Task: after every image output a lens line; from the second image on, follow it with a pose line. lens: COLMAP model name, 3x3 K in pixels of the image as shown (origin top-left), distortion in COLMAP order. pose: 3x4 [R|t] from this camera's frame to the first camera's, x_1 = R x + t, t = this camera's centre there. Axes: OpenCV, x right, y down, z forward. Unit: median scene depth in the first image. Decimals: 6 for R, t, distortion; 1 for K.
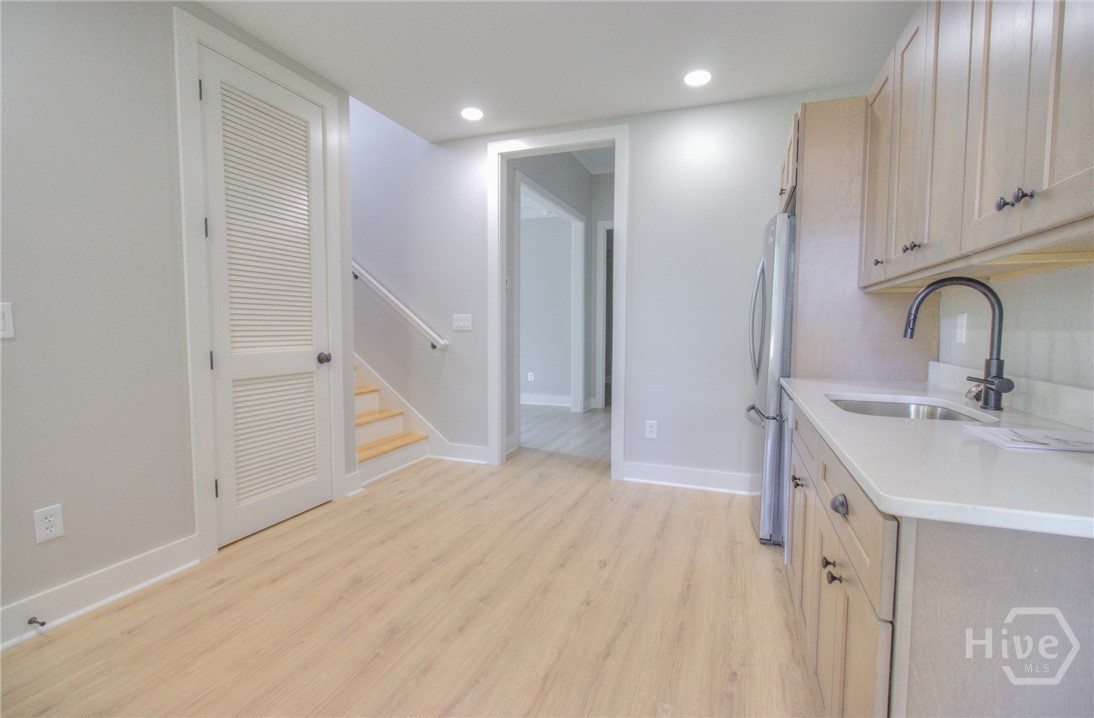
lens RADIAL K [[503.2, 0, 547.5], [0, 503.2, 356.4], [0, 0, 1]] dist [0.000351, 0.000012]
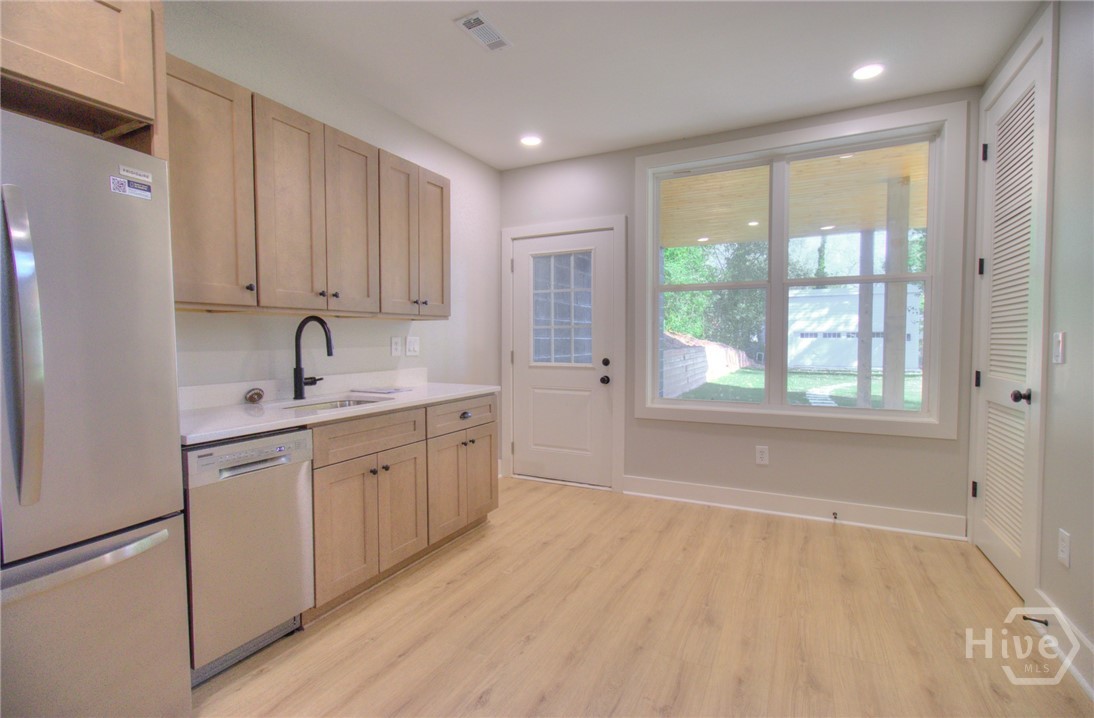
lens RADIAL K [[503.2, 0, 547.0], [0, 503.2, 360.2], [0, 0, 1]] dist [0.000351, 0.000012]
pose [[-0.994268, -0.008594, 0.106573, -0.055047], [0.002139, 0.994967, 0.100185, -0.137304], [-0.106898, 0.099838, -0.989245, 1.931379]]
